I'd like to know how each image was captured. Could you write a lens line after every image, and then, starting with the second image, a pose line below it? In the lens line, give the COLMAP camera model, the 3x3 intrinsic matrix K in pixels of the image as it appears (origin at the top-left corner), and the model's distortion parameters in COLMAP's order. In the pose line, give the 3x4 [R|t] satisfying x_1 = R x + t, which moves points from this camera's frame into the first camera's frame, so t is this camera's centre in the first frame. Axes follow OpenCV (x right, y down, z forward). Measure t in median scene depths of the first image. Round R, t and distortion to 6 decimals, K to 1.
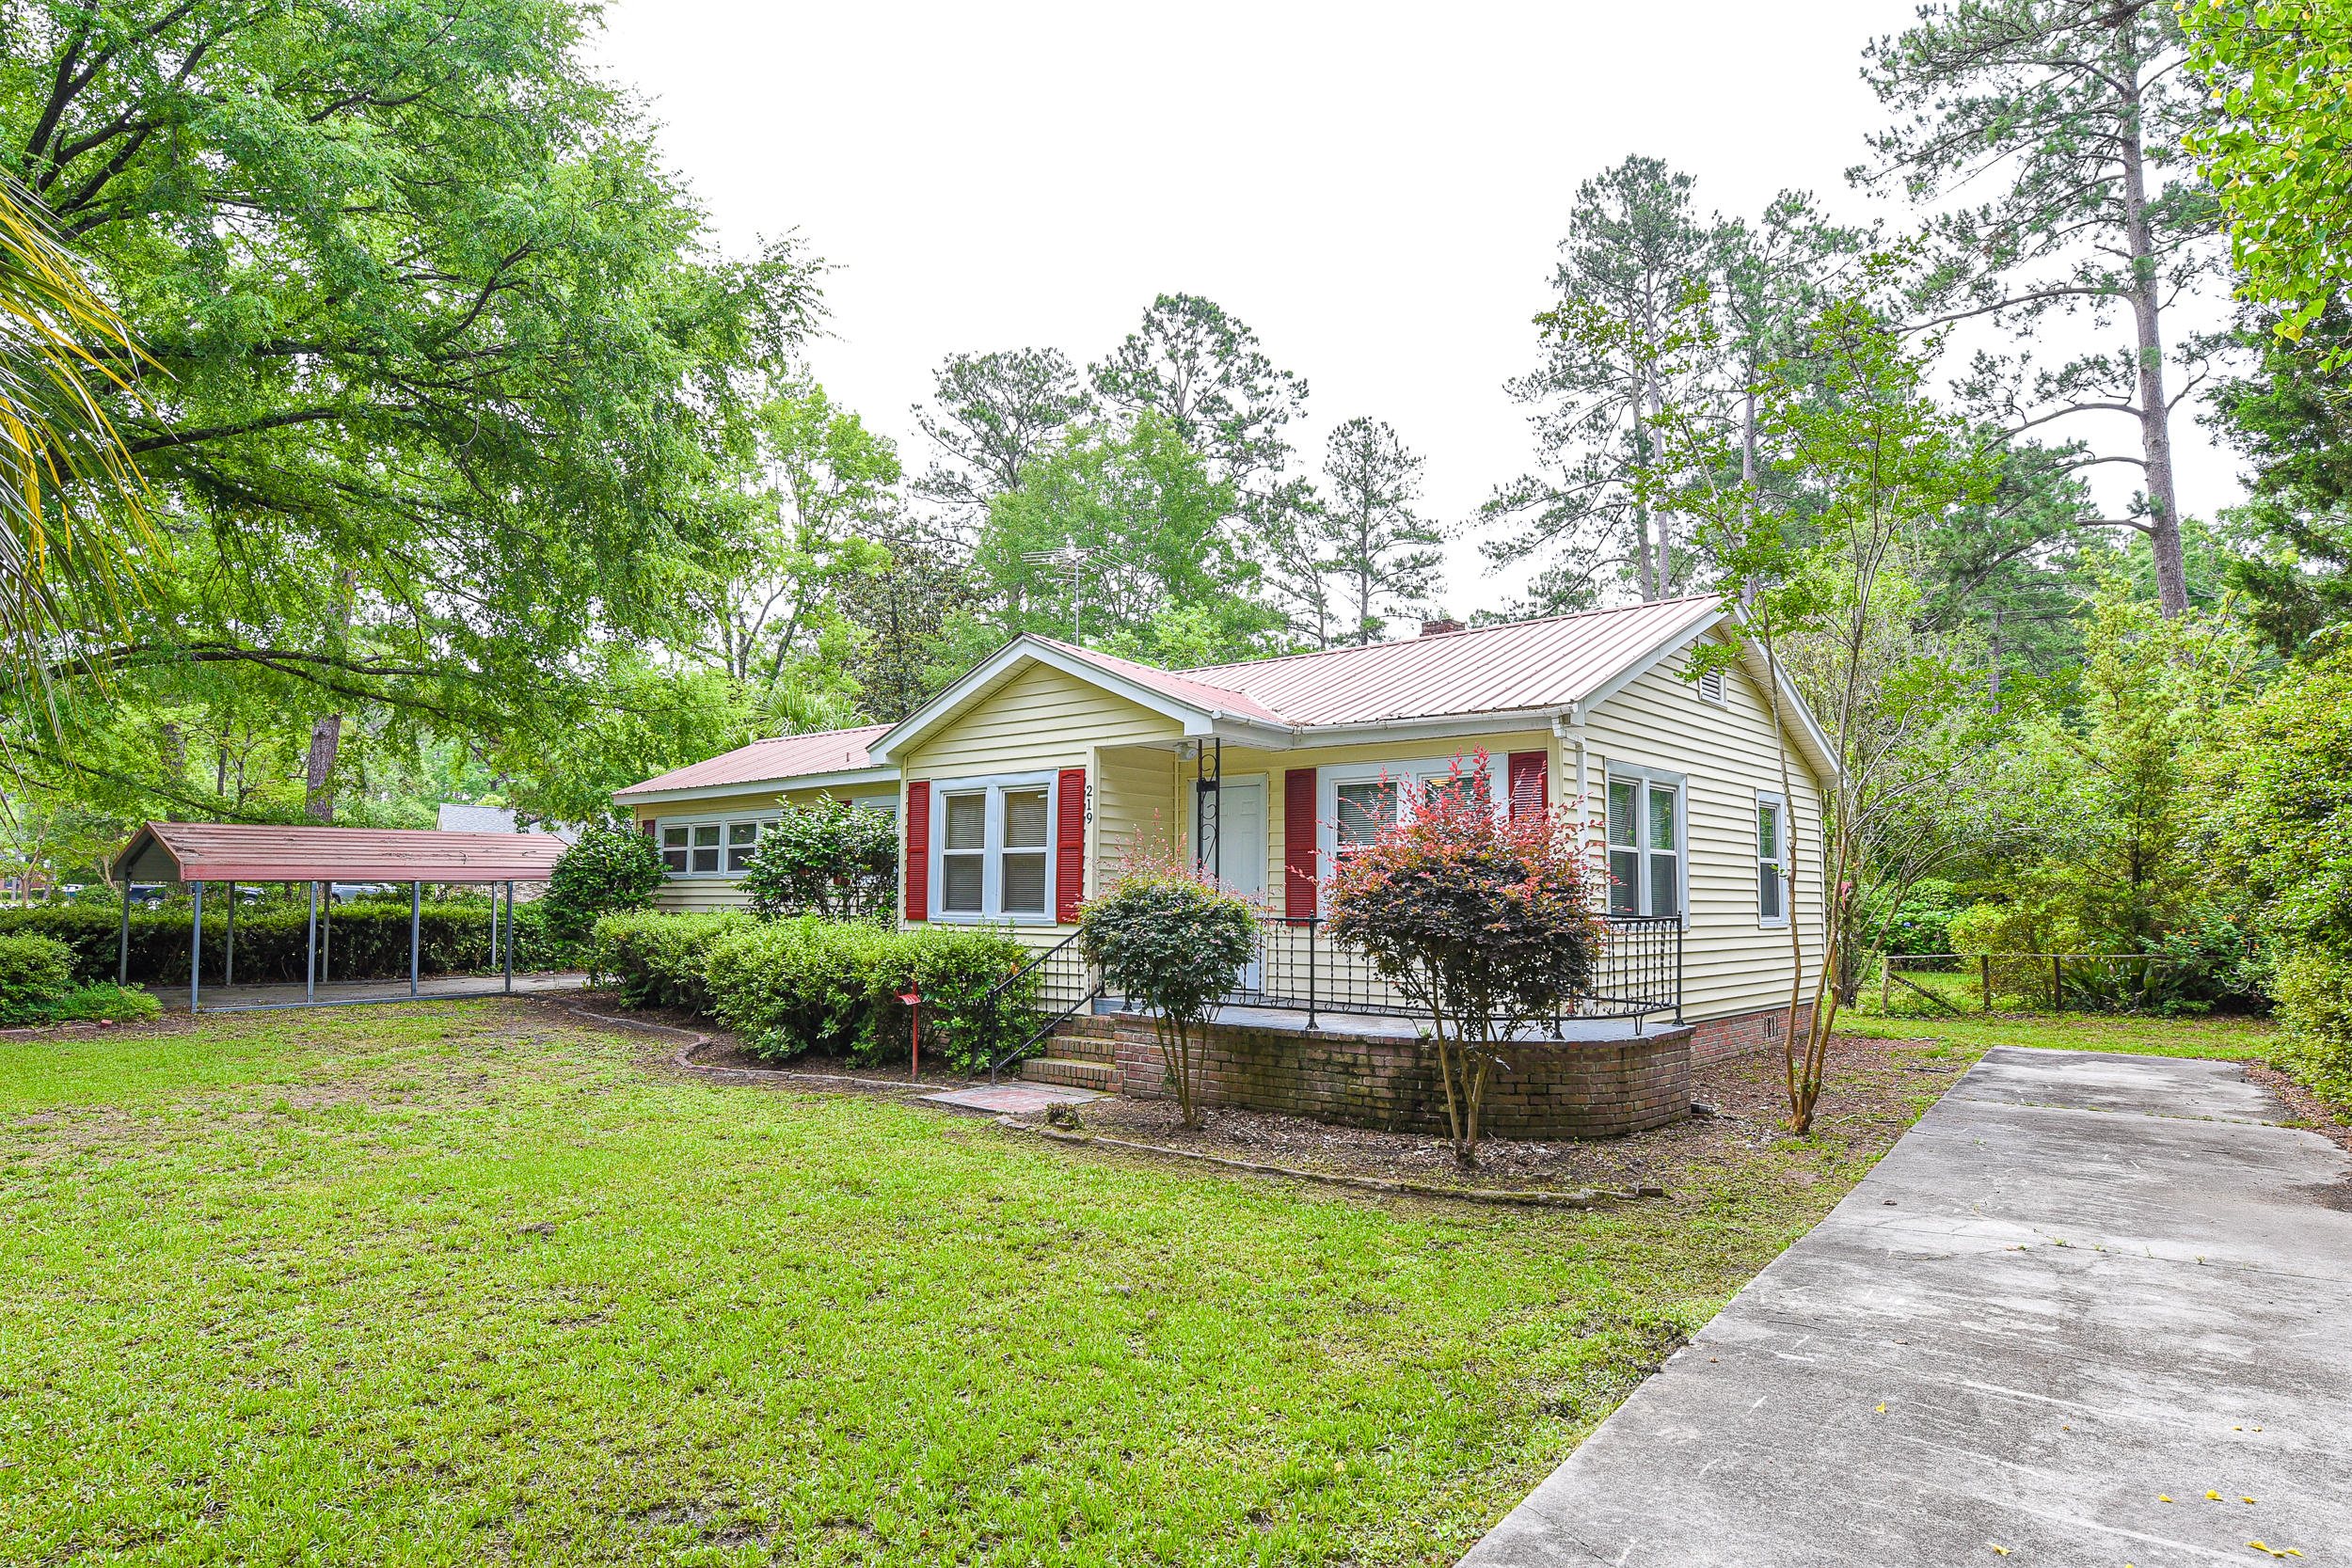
lens RADIAL K [[1353.4, 0, 1174.3], [0, 1353.4, 778.1], [0, 0, 1]] dist [0.005595, 0.000699]
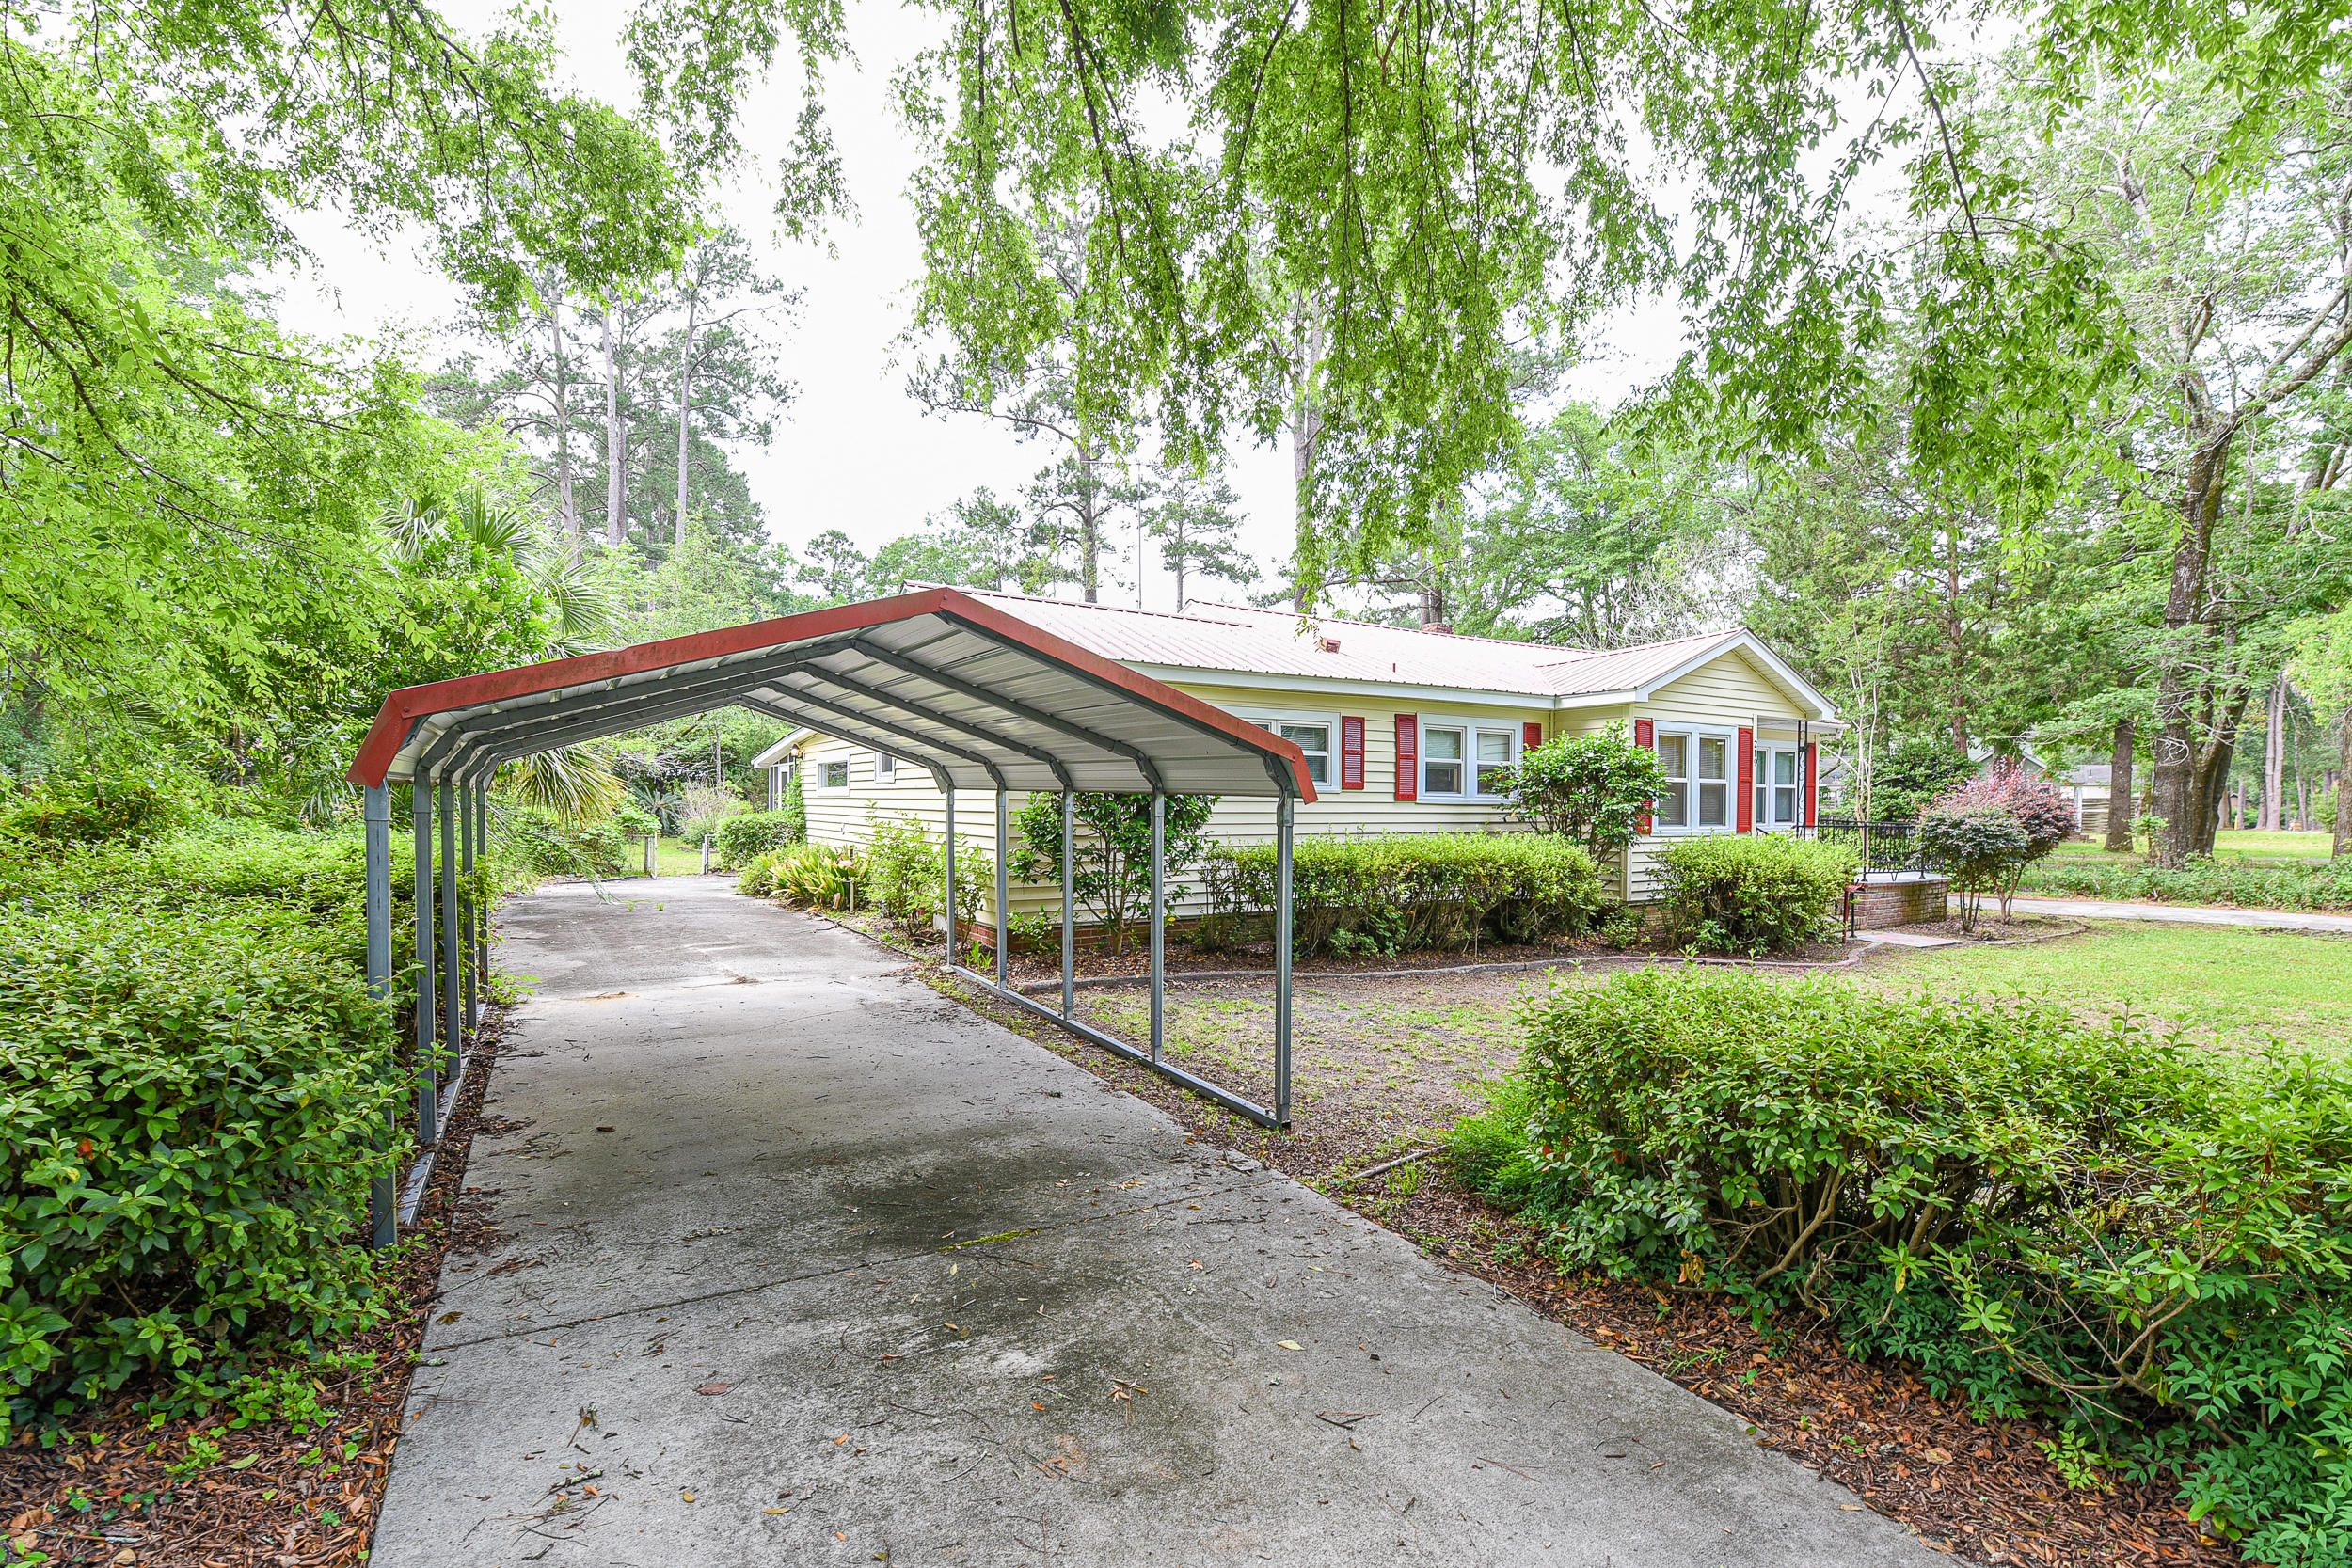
lens RADIAL K [[1003.3, 0, 1176.0], [0, 1003.3, 784.0], [0, 0, 1]] dist [-0.028900, -0.000402]
pose [[0.319683, 0.003981, 0.947516, -1.215776], [-0.100140, 0.994533, 0.029608, 0.078472], [-0.942218, -0.104349, 0.318334, 1.156934]]
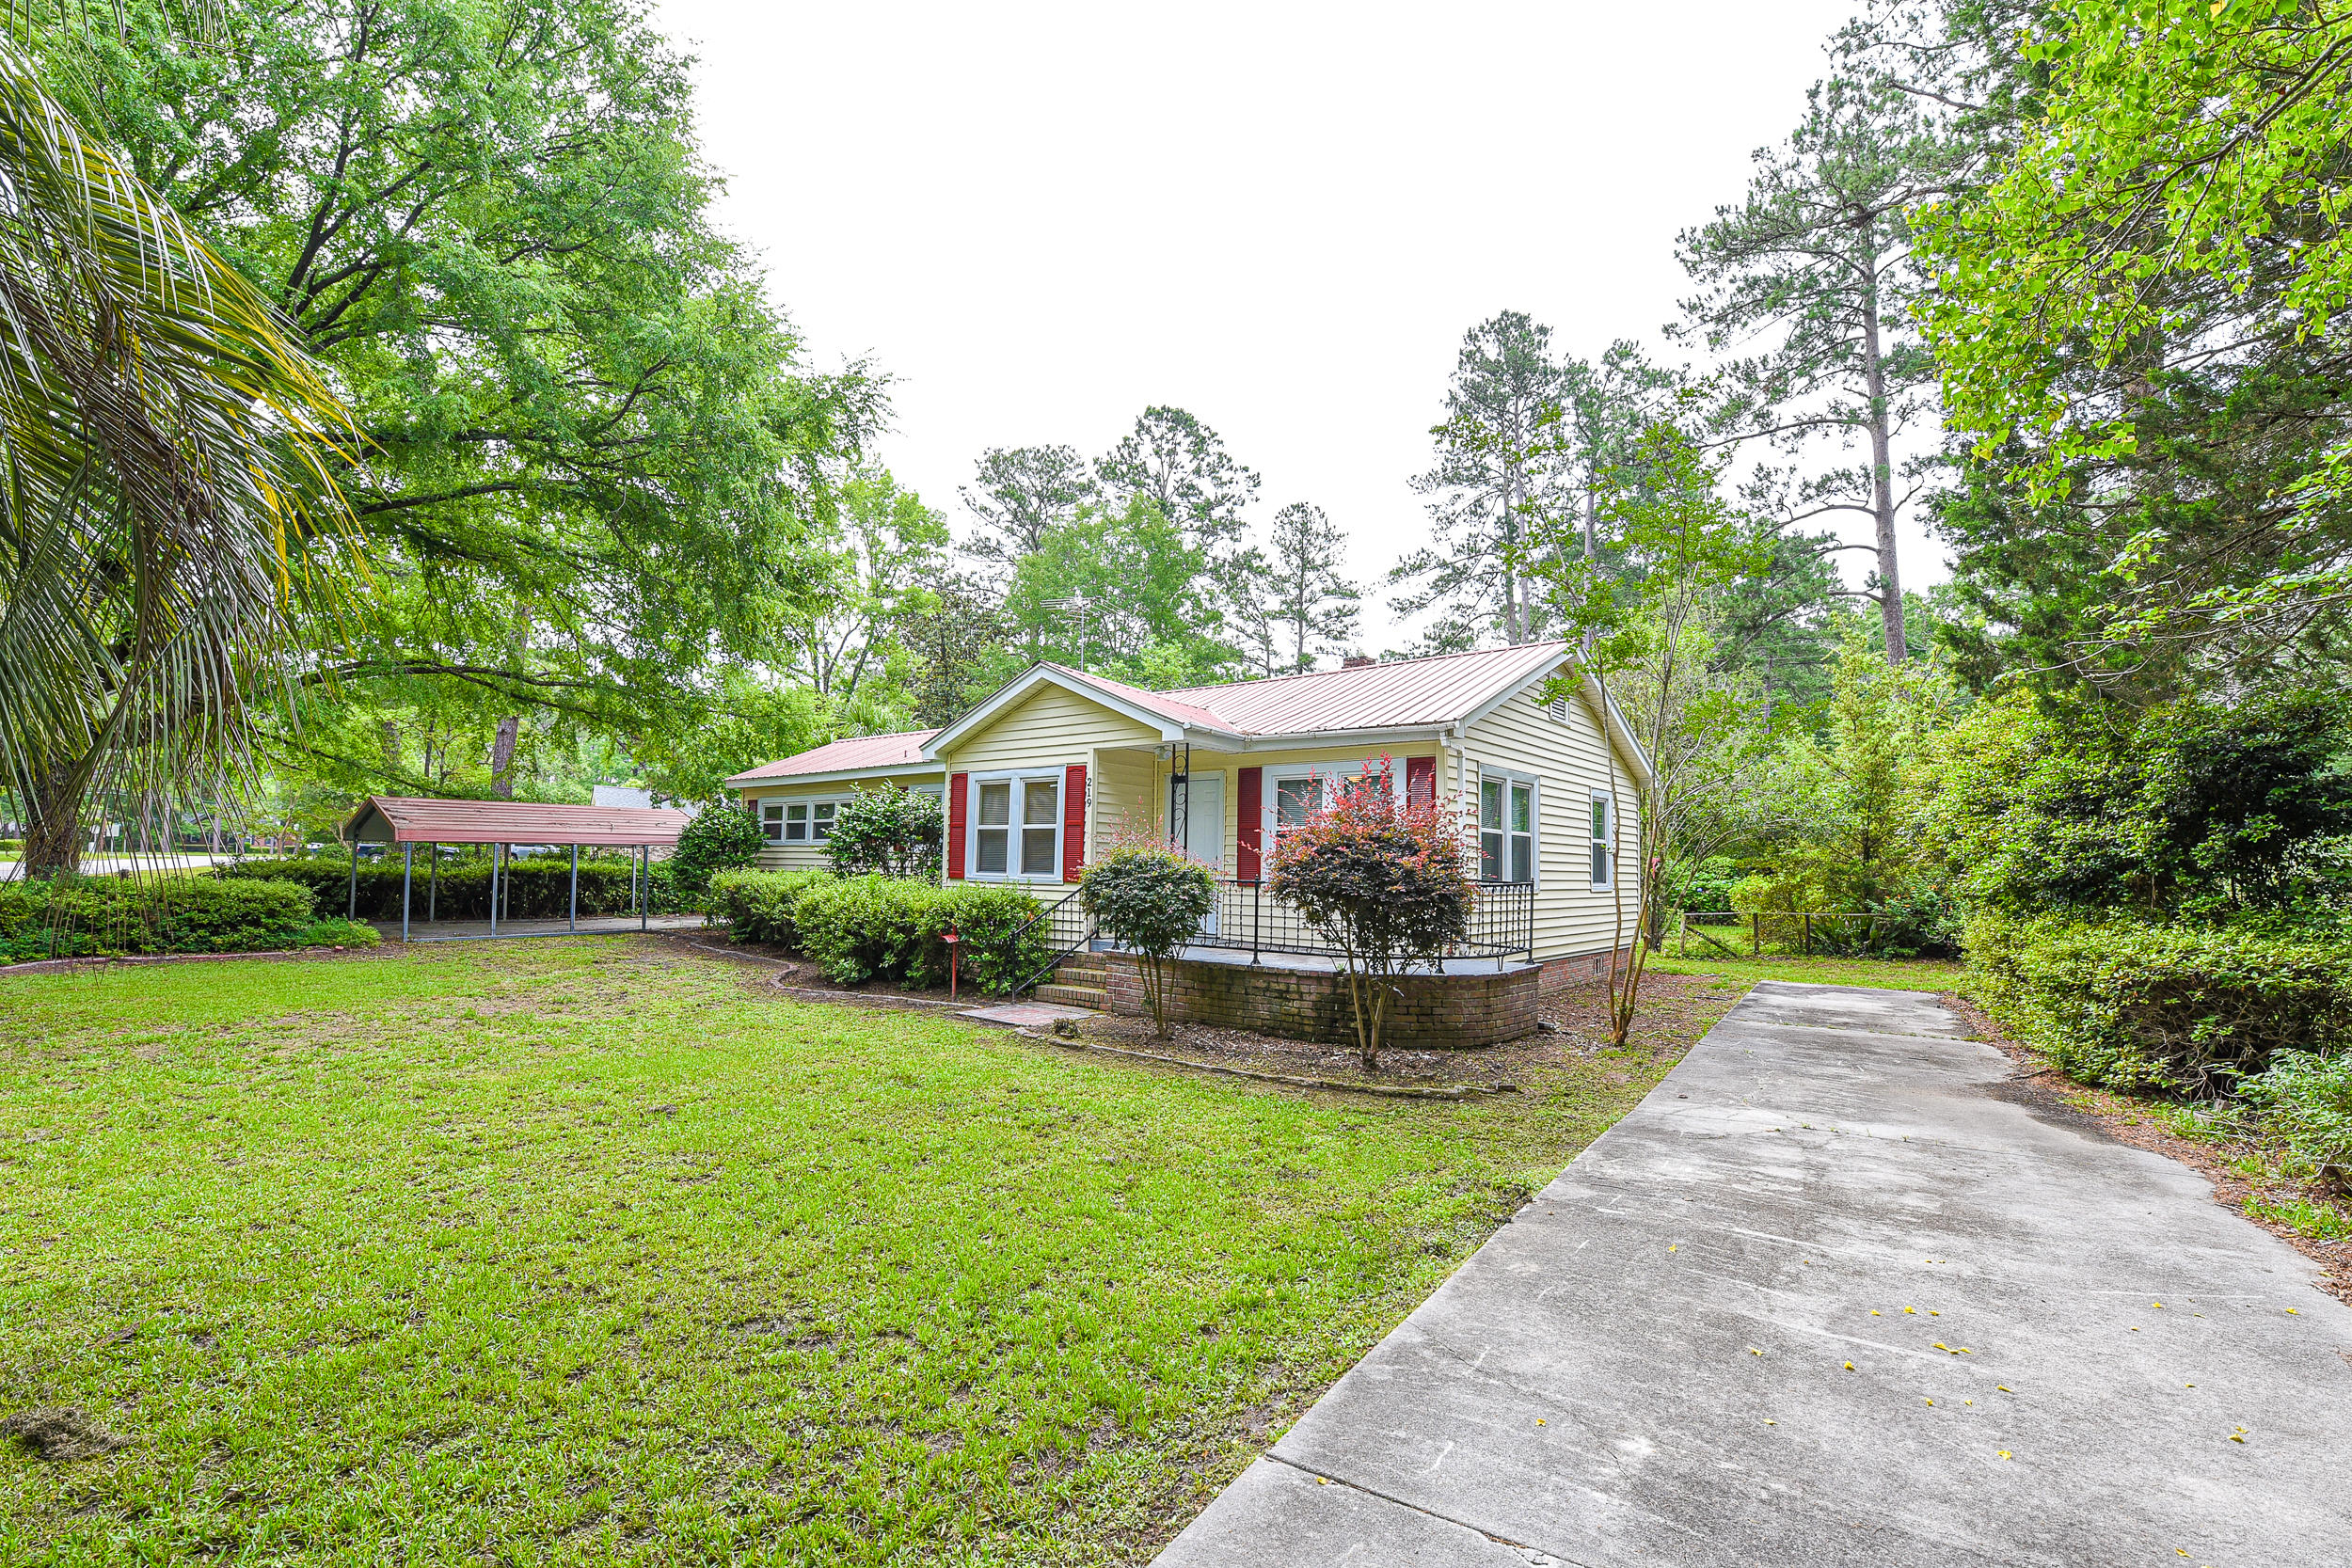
lens RADIAL K [[1025.2, 0, 1176.0], [0, 1025.2, 784.0], [0, 0, 1]] dist [-0.013549, -0.000409]
pose [[0.999705, 0.013217, 0.020365, 0.001137], [-0.013418, 0.999862, 0.009787, 0.000486], [-0.020233, -0.010057, 0.999745, 0.002555]]
